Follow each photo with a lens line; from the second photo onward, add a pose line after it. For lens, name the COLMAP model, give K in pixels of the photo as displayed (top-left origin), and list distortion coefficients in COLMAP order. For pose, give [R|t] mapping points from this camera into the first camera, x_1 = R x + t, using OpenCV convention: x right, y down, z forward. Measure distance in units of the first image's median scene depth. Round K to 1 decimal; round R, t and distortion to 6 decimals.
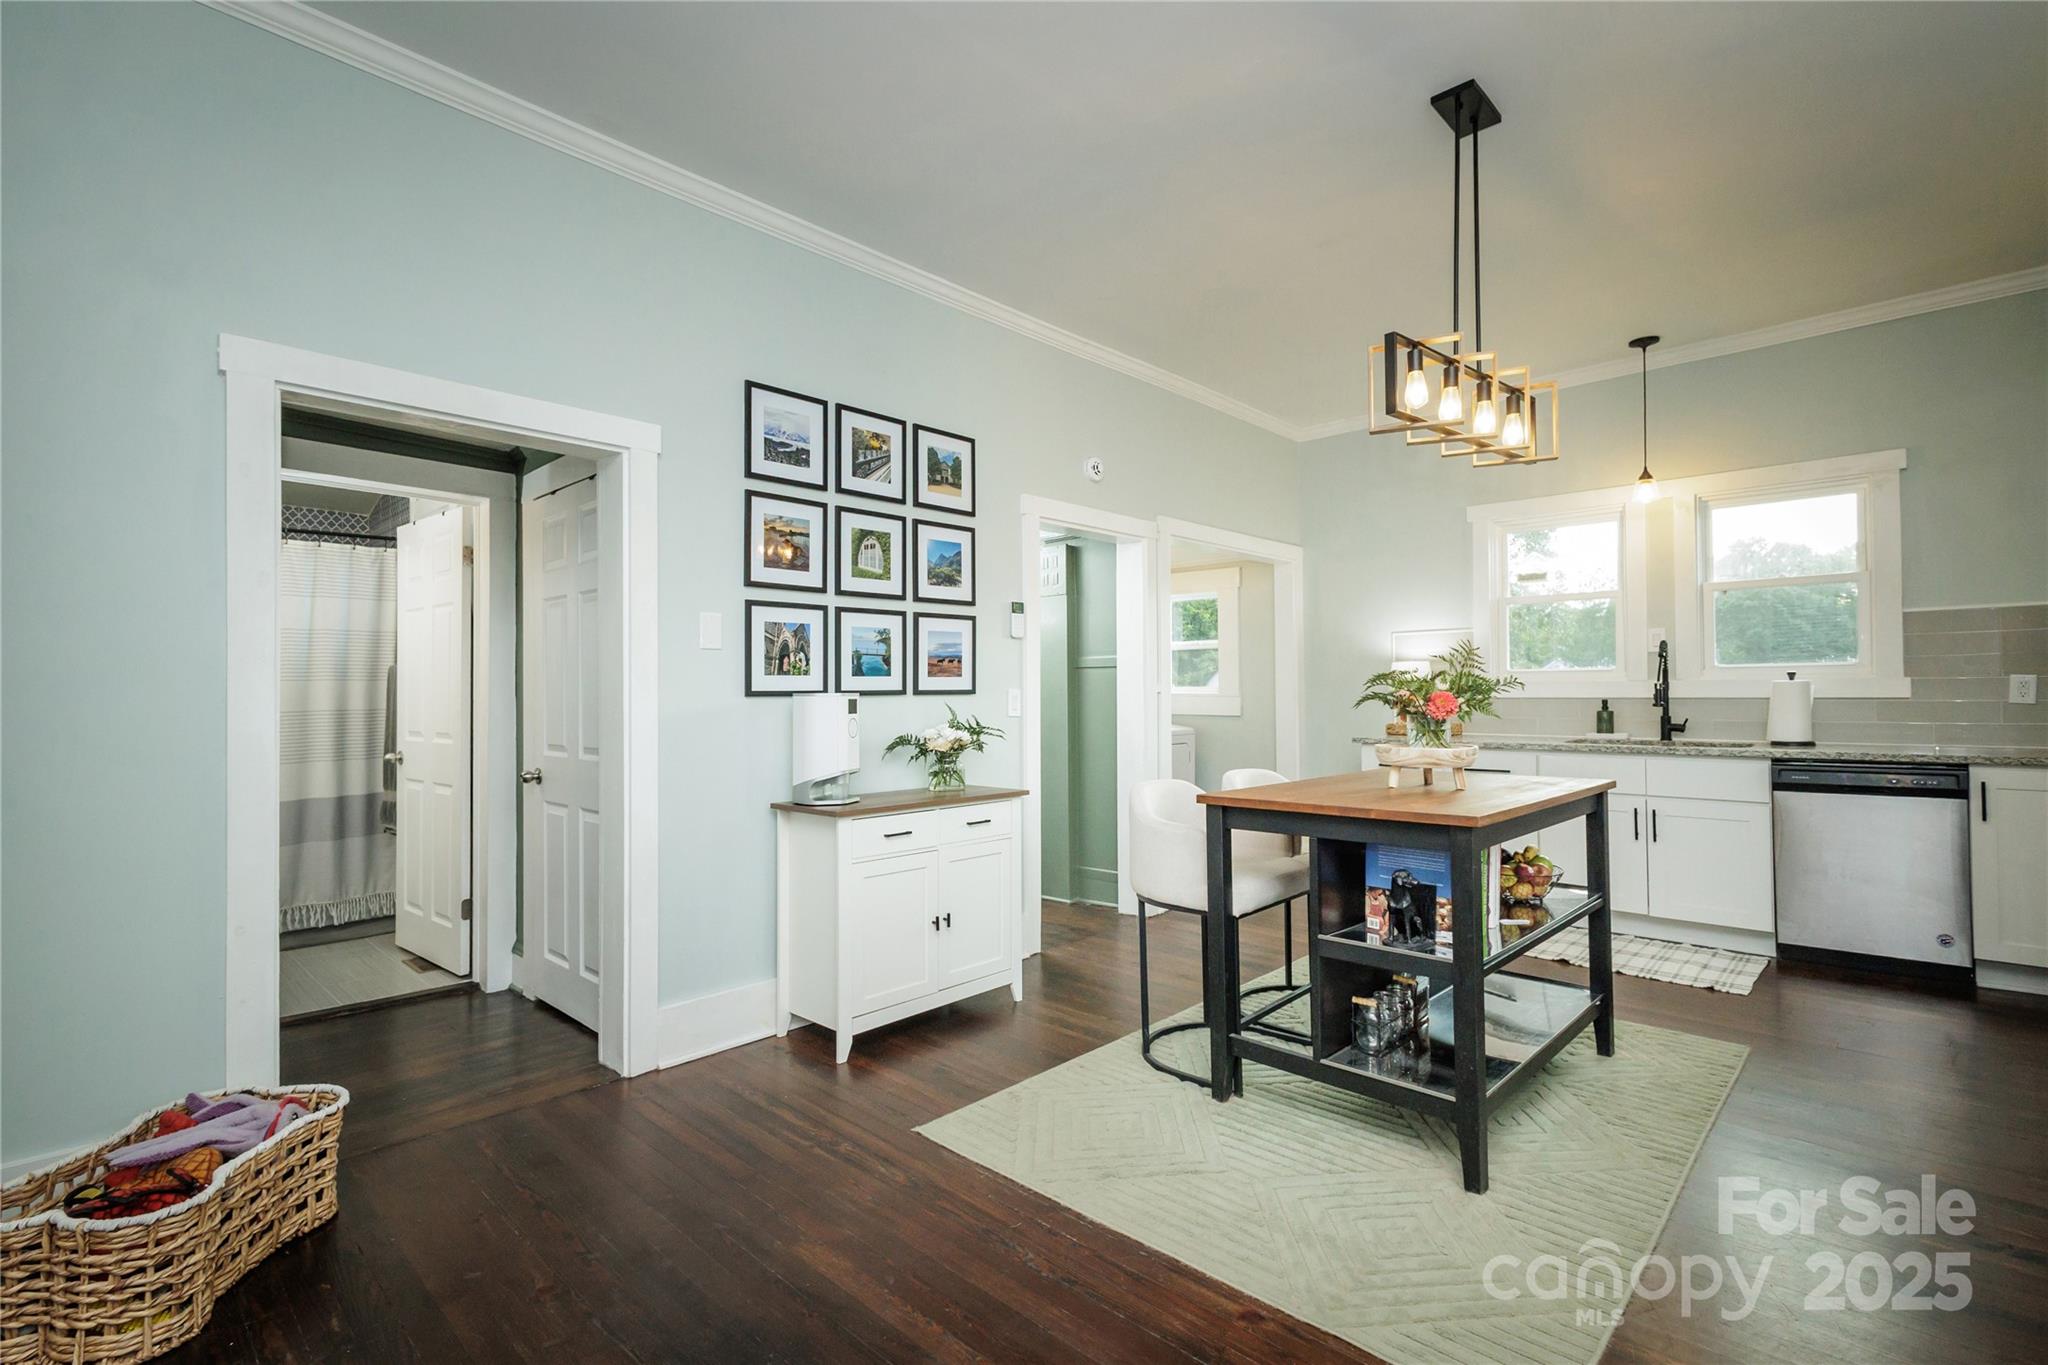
lens RADIAL K [[948.1, 0, 1021.4], [0, 948.1, 682.9], [0, 0, 1]] dist [-0.002283, -0.000123]
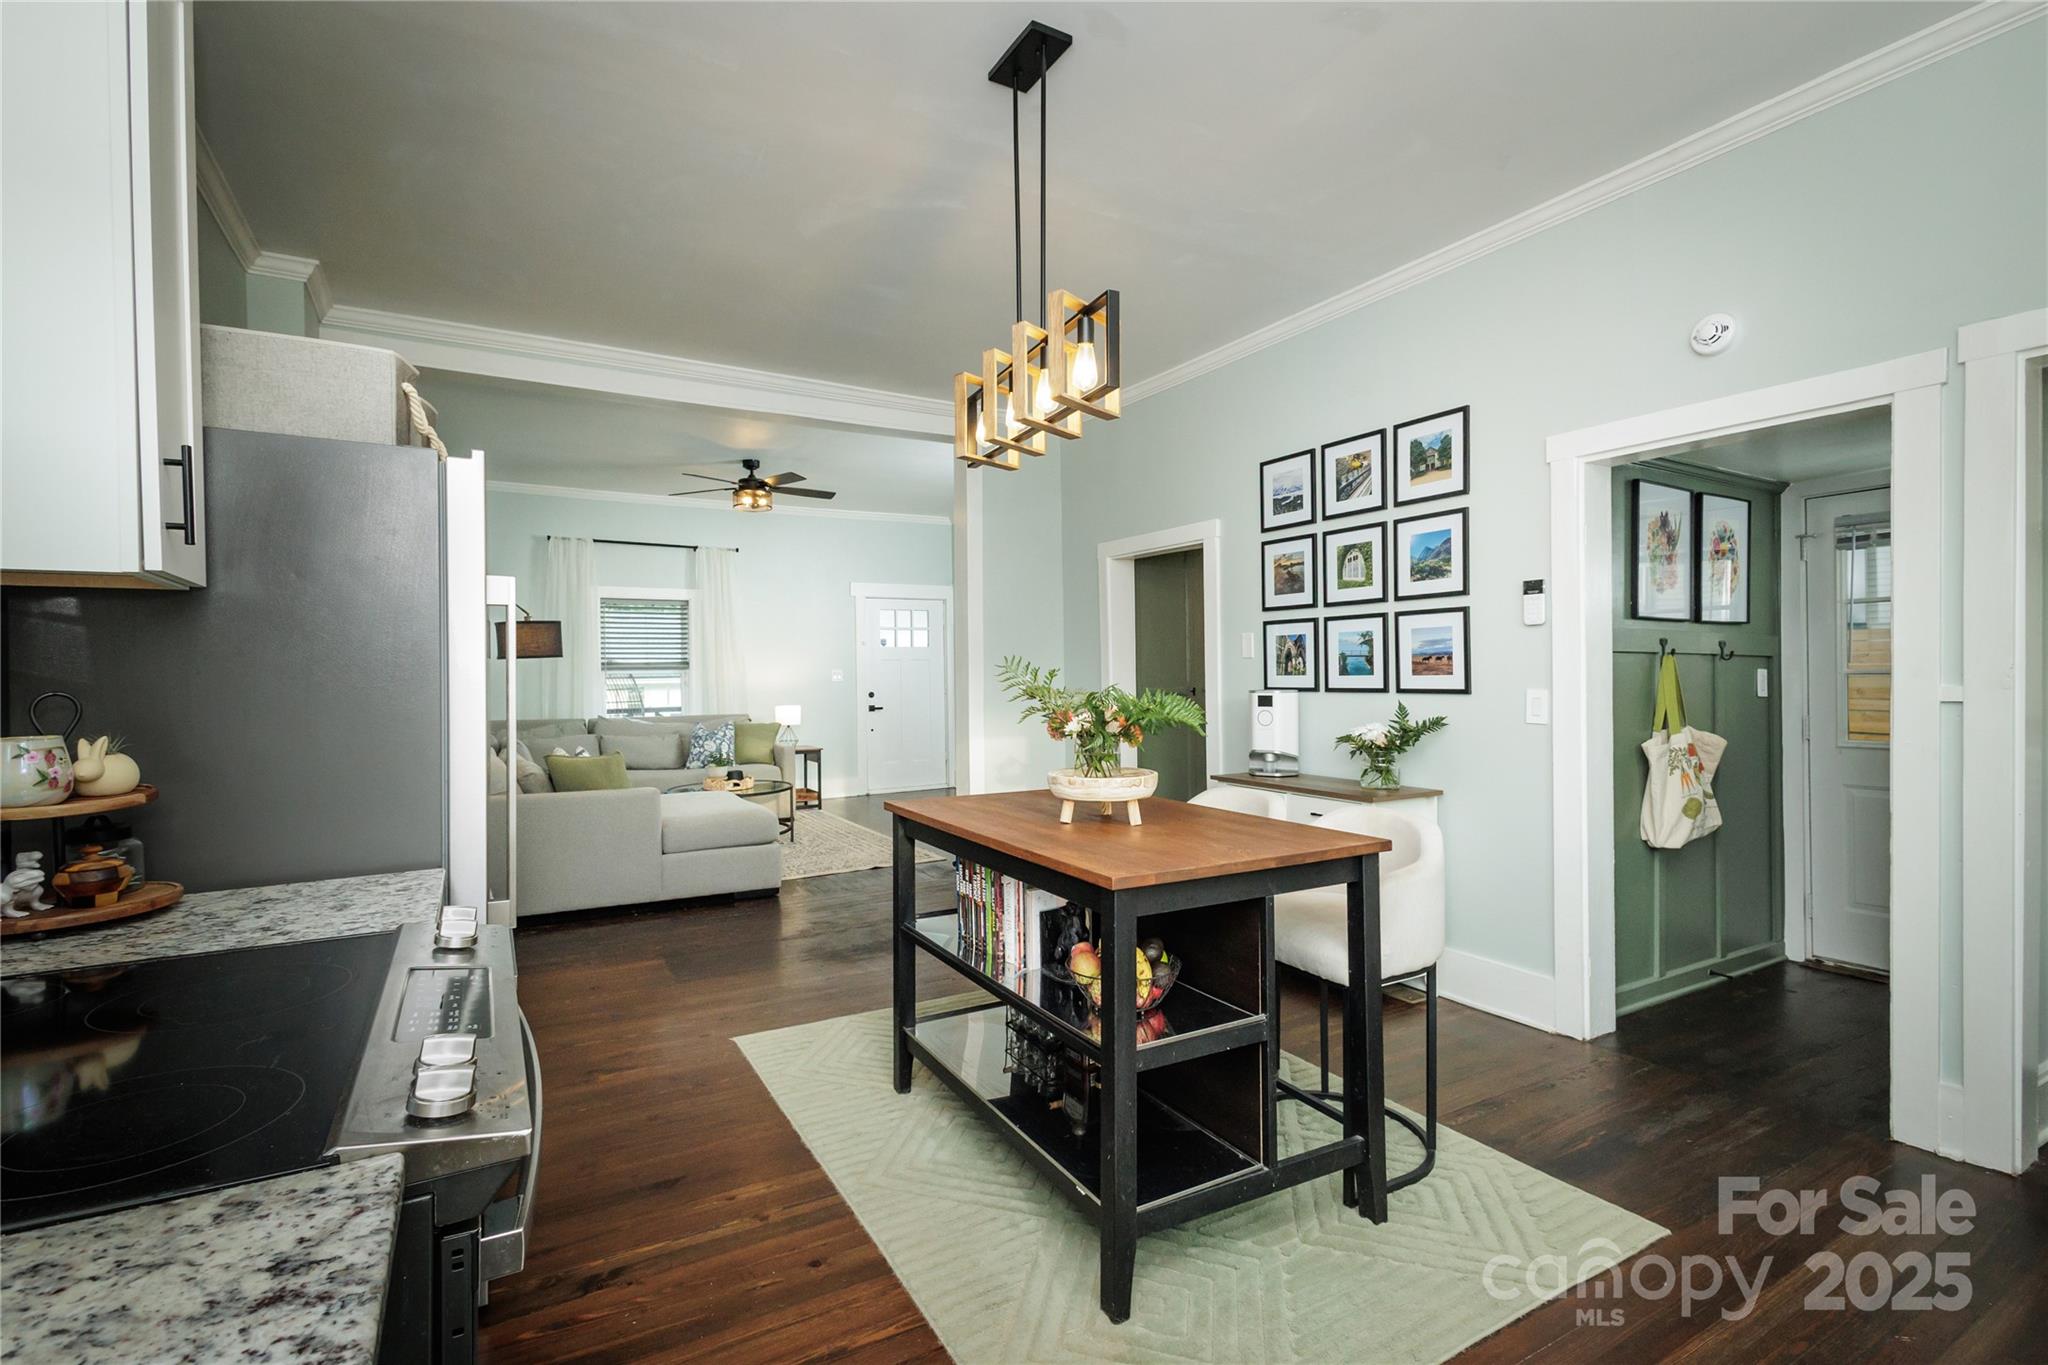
lens RADIAL K [[948.1, 0, 1021.4], [0, 948.1, 682.9], [0, 0, 1]] dist [-0.002283, -0.000123]
pose [[-0.287532, 0.018606, -0.957590, 1.140267], [0.019960, 0.999711, 0.013431, -0.023507], [0.957563, -0.015251, -0.287820, 1.056725]]
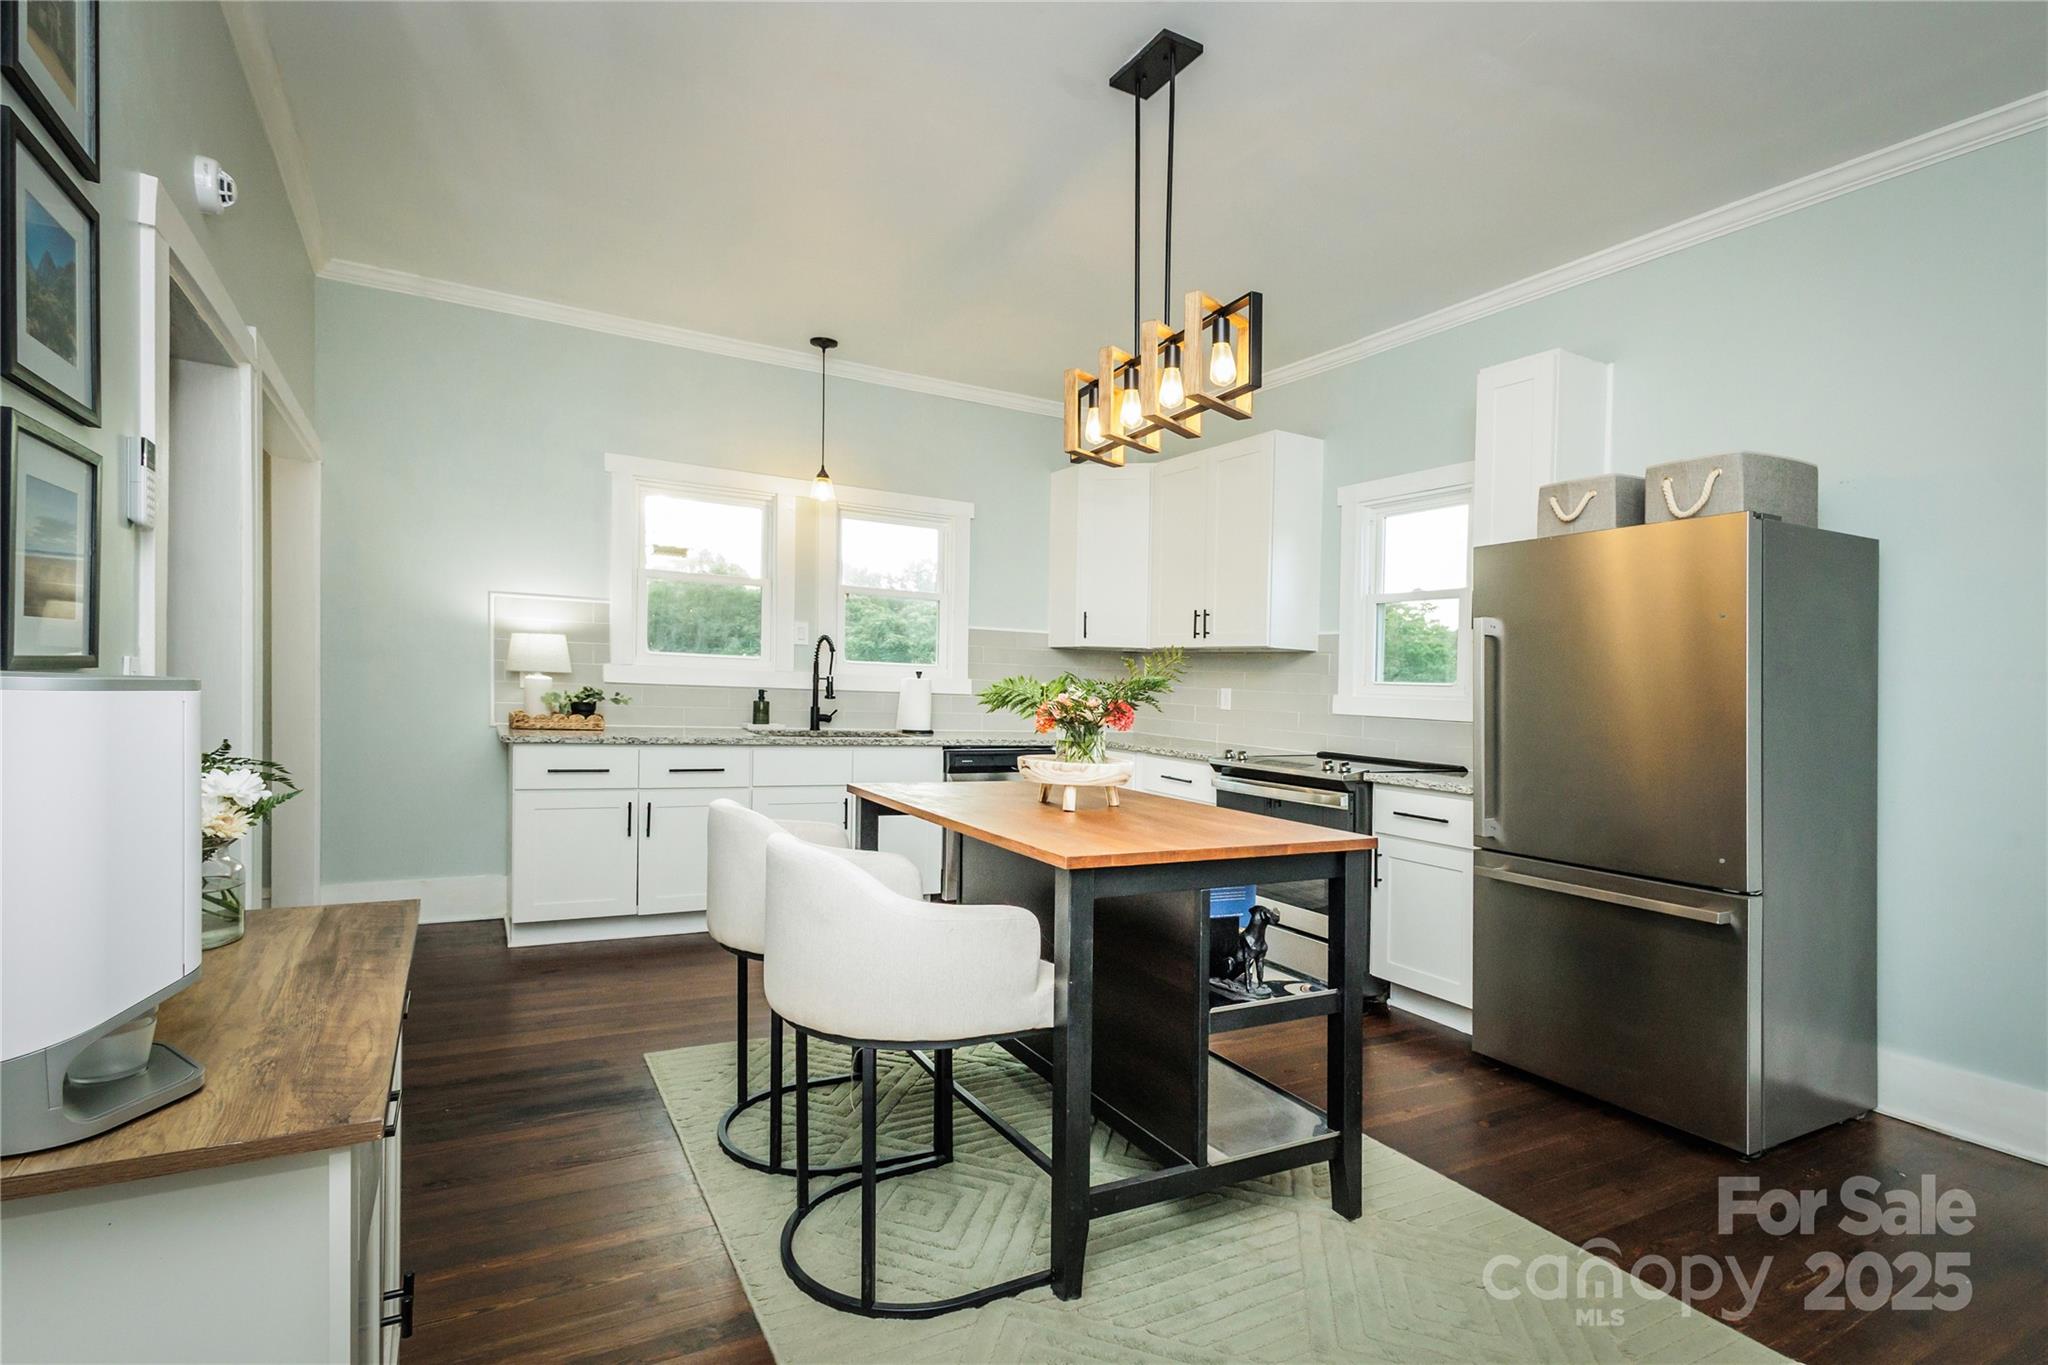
lens RADIAL K [[948.1, 0, 1021.4], [0, 948.1, 682.9], [0, 0, 1]] dist [-0.002283, -0.000123]
pose [[0.296148, 0.018205, 0.954969, -0.385405], [-0.050114, 0.998737, -0.003498, 0.000959], [-0.953826, -0.046821, 0.296687, 0.709764]]
